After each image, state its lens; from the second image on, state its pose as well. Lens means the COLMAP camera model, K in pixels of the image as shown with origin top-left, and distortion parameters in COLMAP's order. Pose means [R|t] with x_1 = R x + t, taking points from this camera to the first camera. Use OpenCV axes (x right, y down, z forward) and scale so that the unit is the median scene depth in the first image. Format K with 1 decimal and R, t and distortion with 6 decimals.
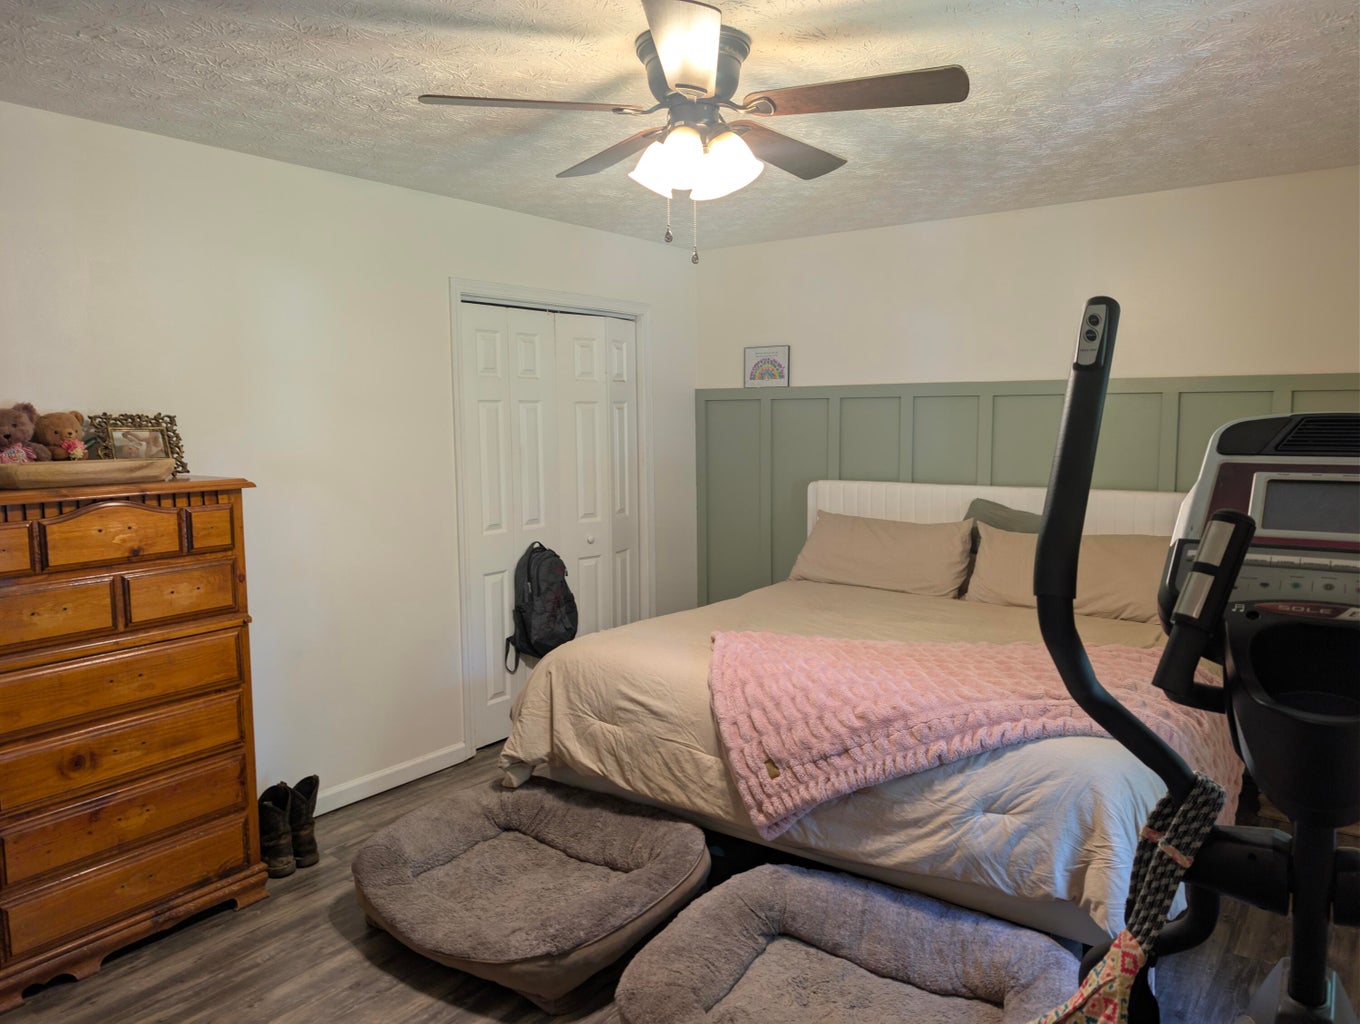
lens RADIAL K [[968.3, 0, 681.4], [0, 968.3, 517.9], [0, 0, 1]] dist [0.006879, -0.009419]
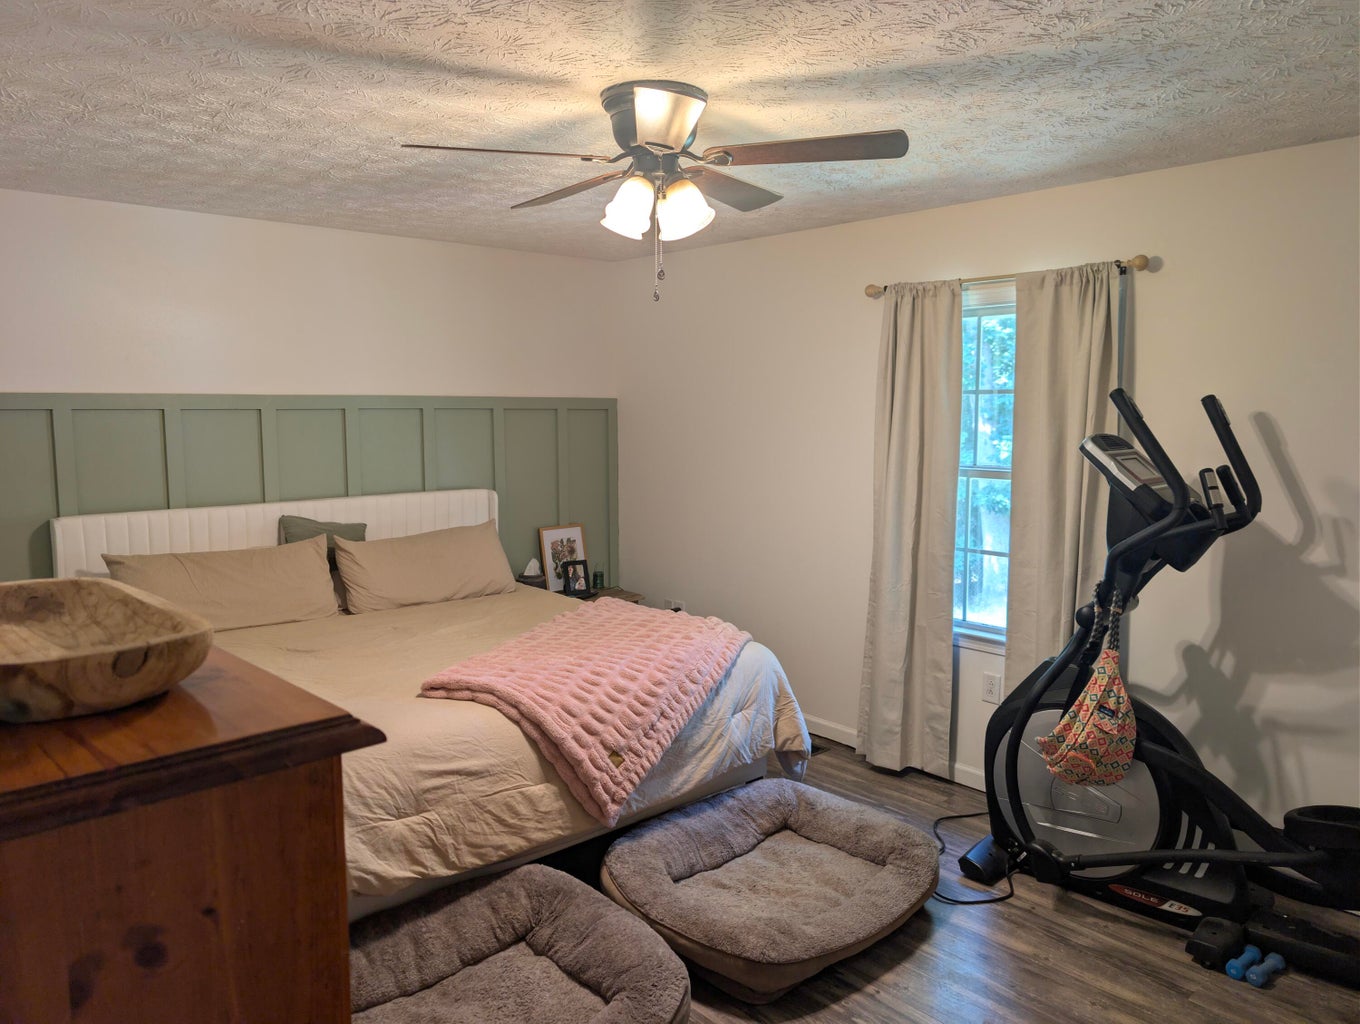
lens RADIAL K [[968.3, 0, 681.0], [0, 968.3, 506.1], [0, 0, 1]] dist [0.006879, -0.009419]
pose [[0.223408, -0.107152, 0.968818, -0.883713], [0.110139, 0.990349, 0.084135, -0.106732], [-0.968482, 0.087908, 0.233053, 0.612525]]
